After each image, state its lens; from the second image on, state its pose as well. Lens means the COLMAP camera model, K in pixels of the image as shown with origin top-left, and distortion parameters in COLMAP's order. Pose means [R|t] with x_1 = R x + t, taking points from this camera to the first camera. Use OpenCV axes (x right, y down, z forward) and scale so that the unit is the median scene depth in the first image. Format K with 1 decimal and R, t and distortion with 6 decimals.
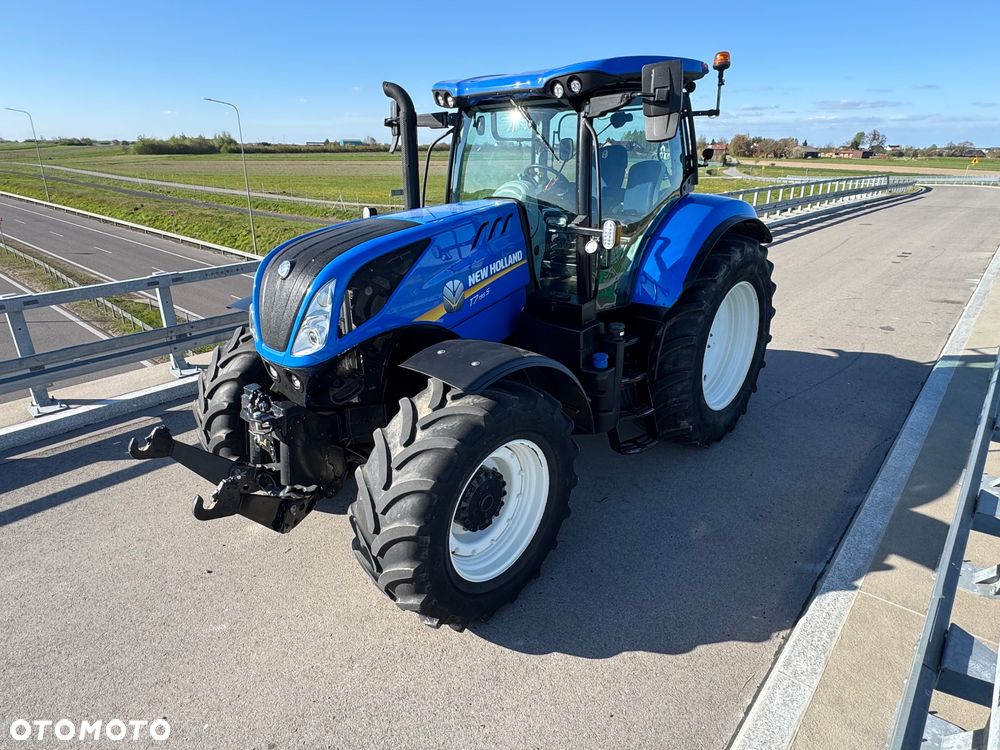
lens RADIAL K [[617.8, 0, 500.0], [0, 617.8, 376.3], [0, 0, 1]] dist [0.000617, -0.000554]
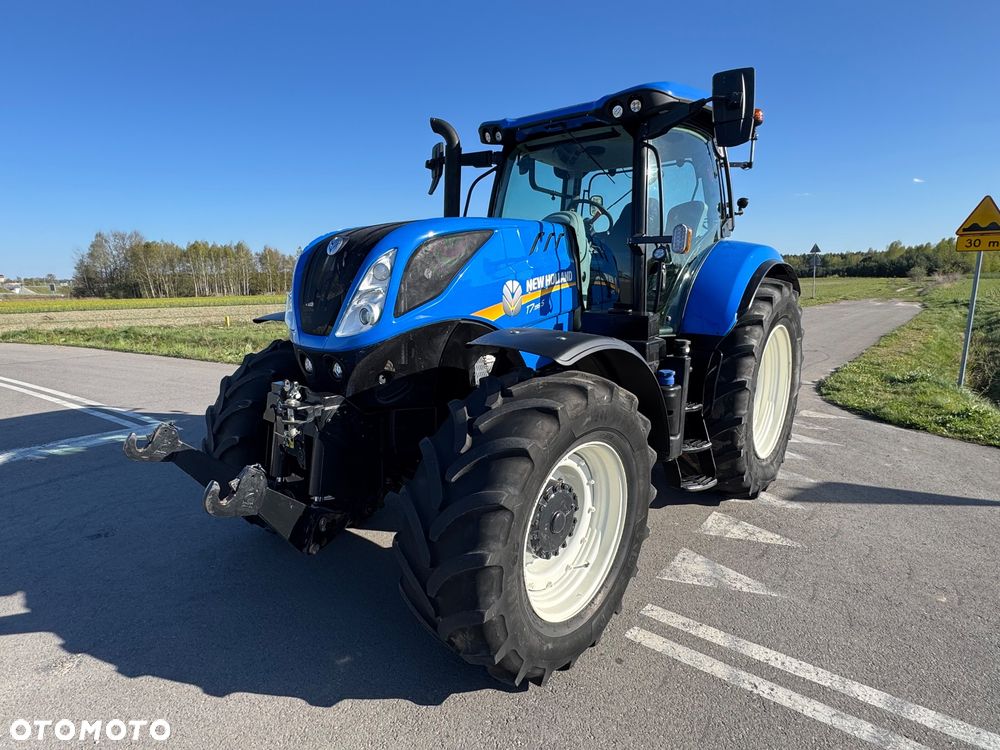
lens RADIAL K [[559.5, 0, 500.0], [0, 559.5, 375.0], [0, 0, 1]] dist [-0.001509, -0.000292]
pose [[0.998421, 0.032864, 0.045549, -0.105836], [-0.023214, 0.979895, -0.198158, 0.122061], [-0.051145, 0.196788, 0.979111, 0.176448]]
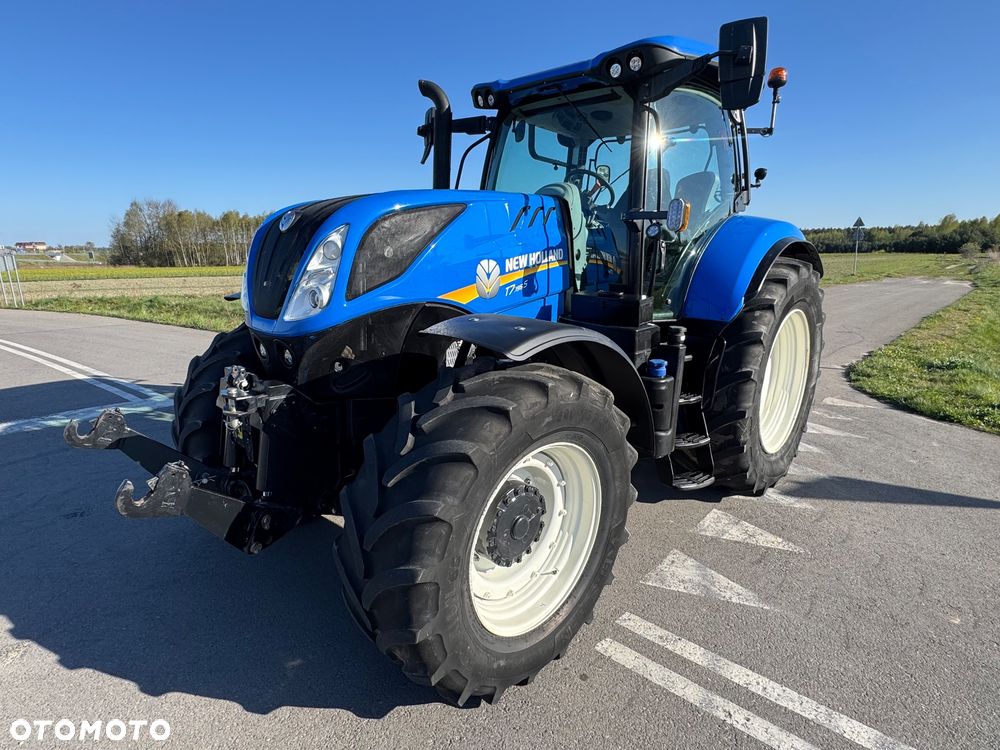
lens RADIAL K [[559.5, 0, 500.0], [0, 559.5, 375.0], [0, 0, 1]] dist [-0.001509, -0.000292]
pose [[0.998639, 0.051909, -0.005094, -0.039713], [-0.052091, 0.987616, -0.147991, 0.092494], [-0.002651, 0.148055, 0.988976, 0.222308]]
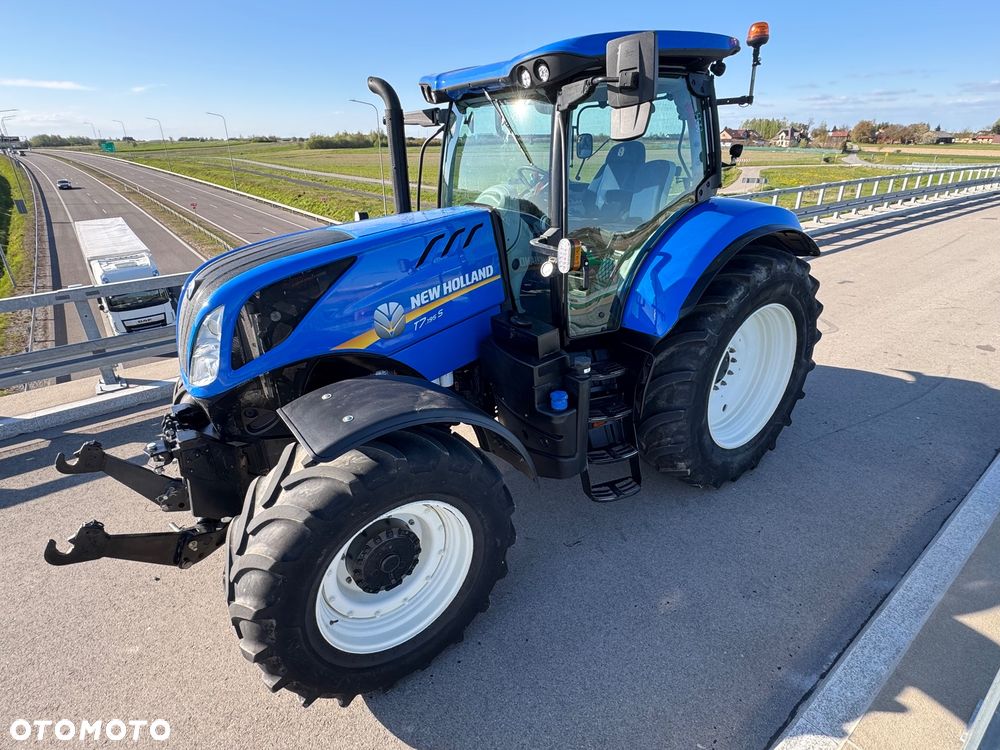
lens RADIAL K [[542.1, 0, 500.0], [0, 542.1, 375.0], [0, 0, 1]] dist [-0.001926, 0.000803]
pose [[0.978750, 0.067585, -0.193597, 0.198183], [-0.056513, 0.996465, 0.062160, -0.090305], [0.197114, -0.049898, 0.979110, 0.216060]]
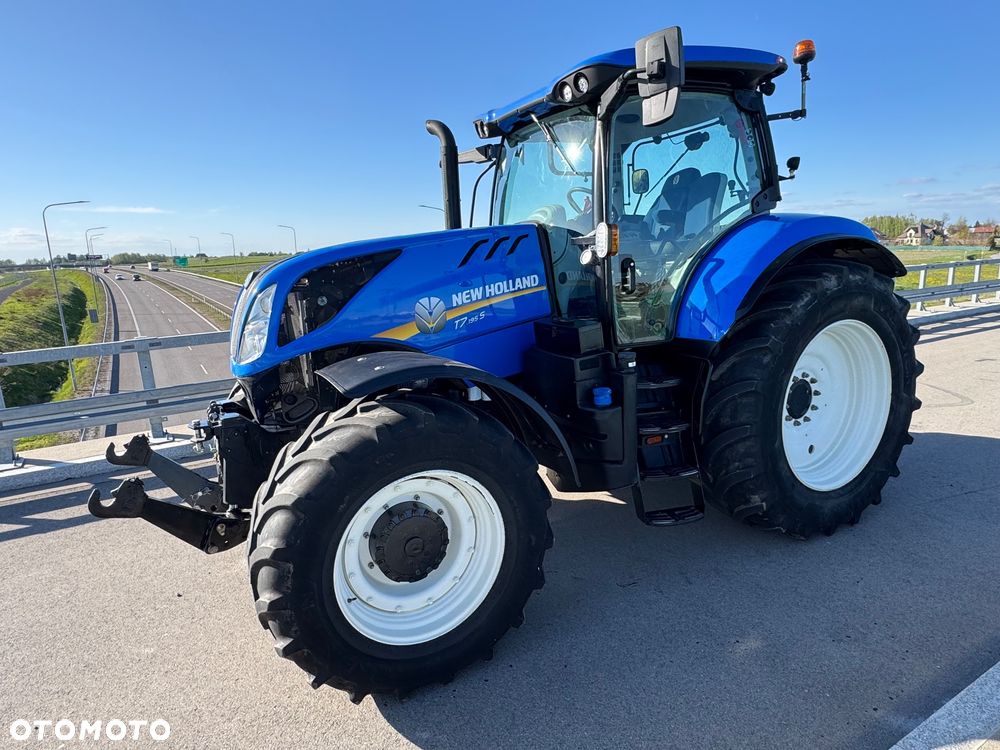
lens RADIAL K [[631.0, 0, 491.1], [0, 631.0, 373.5], [0, 0, 1]] dist [-0.000676, 0.000058]
pose [[0.941218, 0.026221, -0.336779, 0.265708], [-0.079847, 0.986000, -0.146386, 0.067765], [0.328226, 0.164672, 0.930135, 0.157006]]
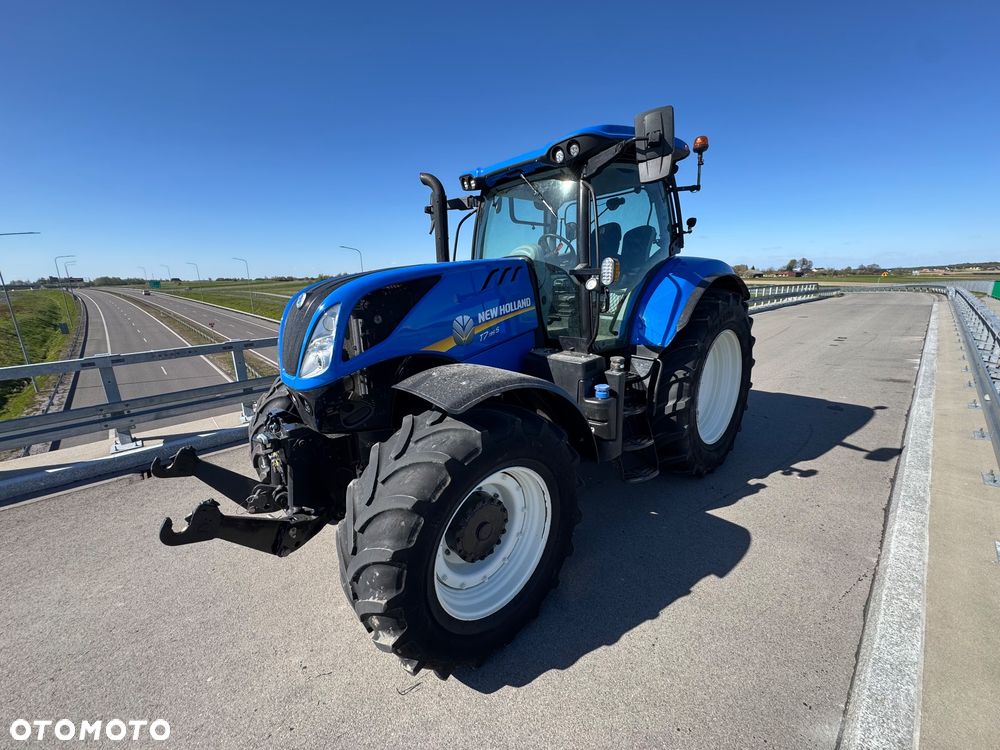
lens RADIAL K [[410.0, 0, 498.8], [0, 410.0, 373.4], [0, 0, 1]] dist [-0.009913, -0.000214]
pose [[0.996071, -0.001374, -0.088551, 0.042114], [-0.010102, 0.991590, -0.129024, 0.031218], [0.087983, 0.129411, 0.987680, 0.252553]]
